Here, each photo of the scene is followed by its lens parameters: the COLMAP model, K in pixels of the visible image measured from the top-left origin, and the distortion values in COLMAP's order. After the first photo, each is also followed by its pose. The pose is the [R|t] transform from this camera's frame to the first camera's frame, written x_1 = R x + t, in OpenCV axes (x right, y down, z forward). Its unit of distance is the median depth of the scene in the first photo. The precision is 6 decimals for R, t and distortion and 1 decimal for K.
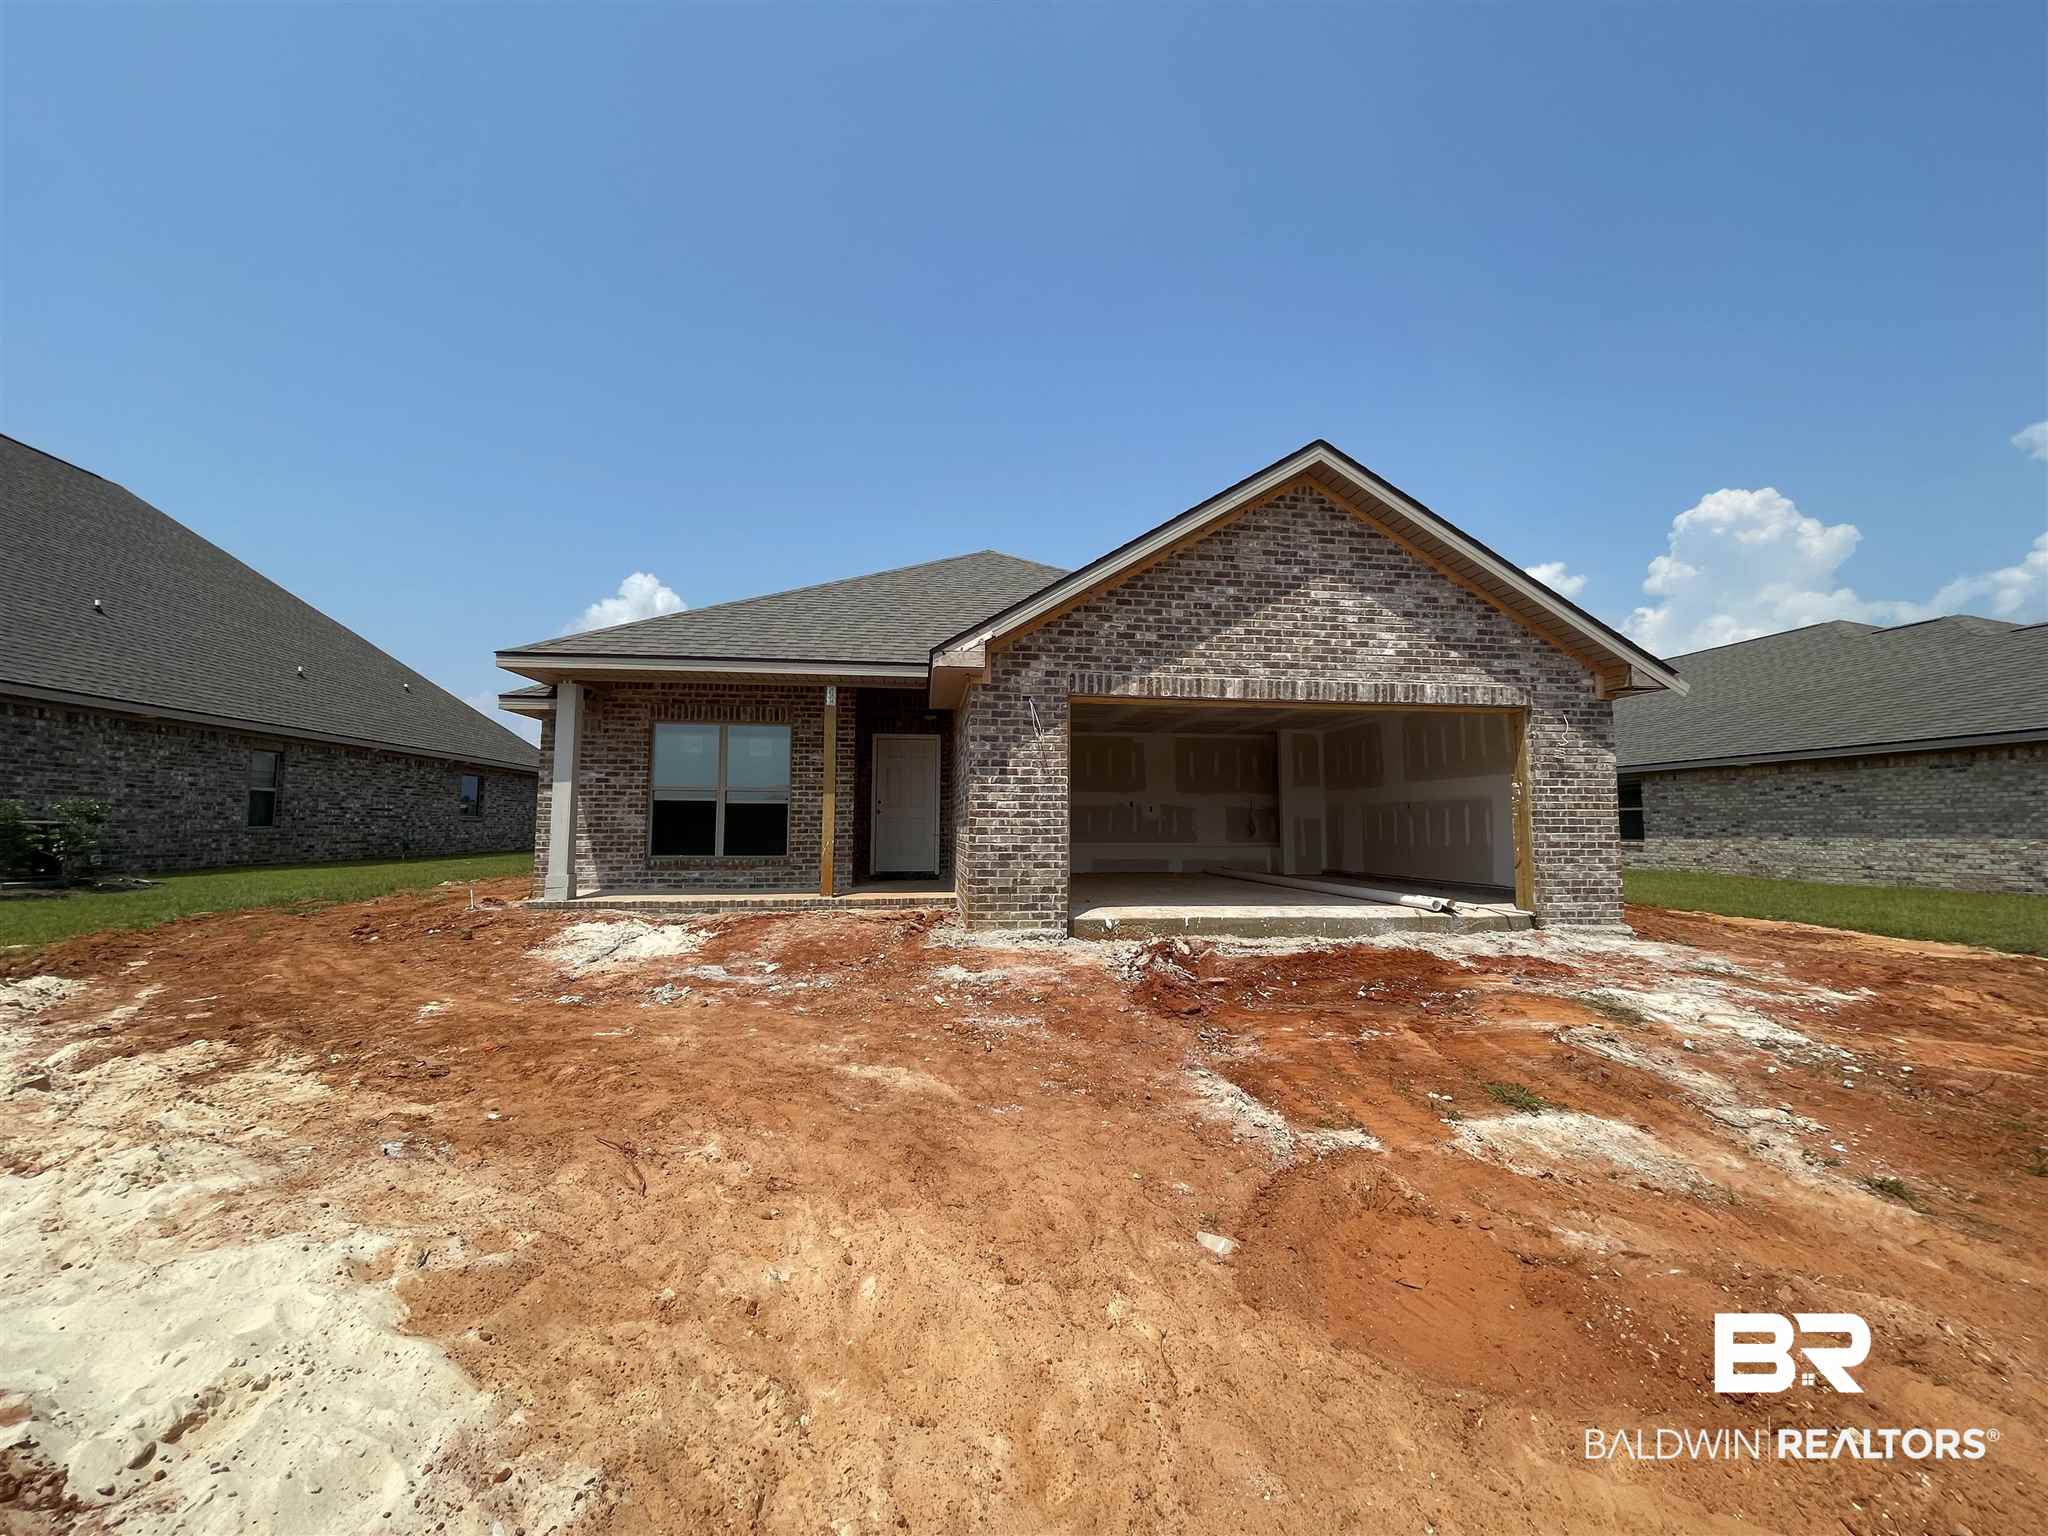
lens RADIAL K [[825.5, 0, 1015.7], [0, 825.5, 753.3], [0, 0, 1]] dist [-0.007774, 0.000514]
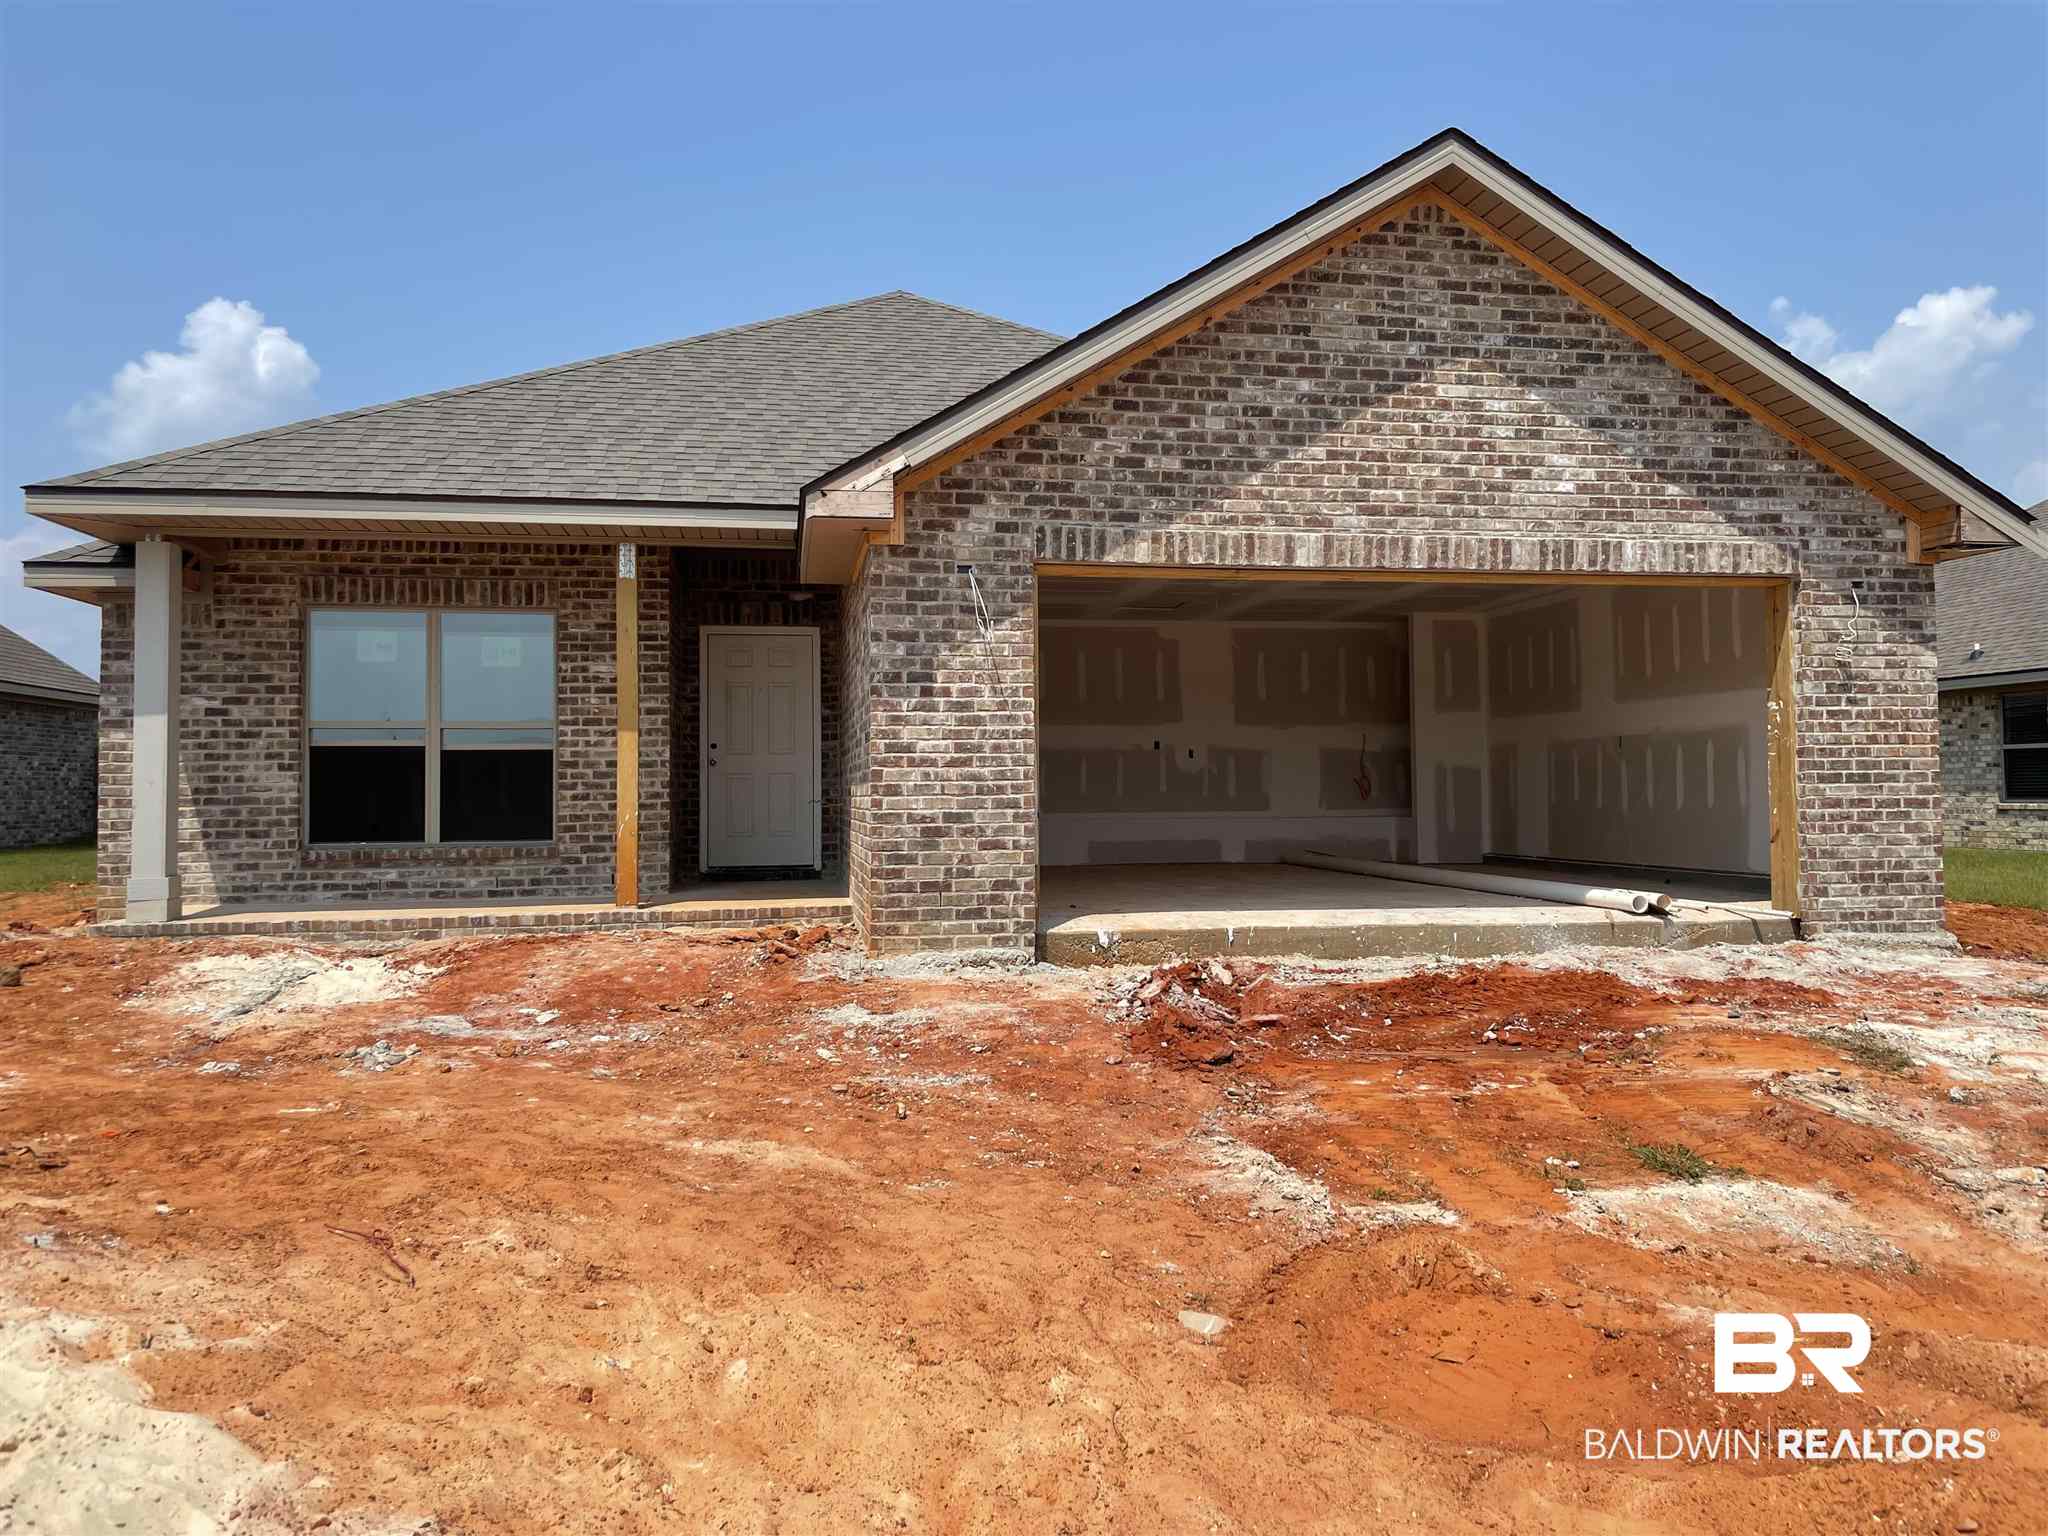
lens RADIAL K [[1541.8, 0, 1040.8], [0, 1541.8, 749.0], [0, 0, 1]] dist [0.037802, -0.027405]
pose [[0.998667, -0.010481, 0.050549, 0.011896], [0.007369, 0.998089, 0.061347, -0.004726], [-0.051095, -0.060892, 0.996836, -0.139998]]
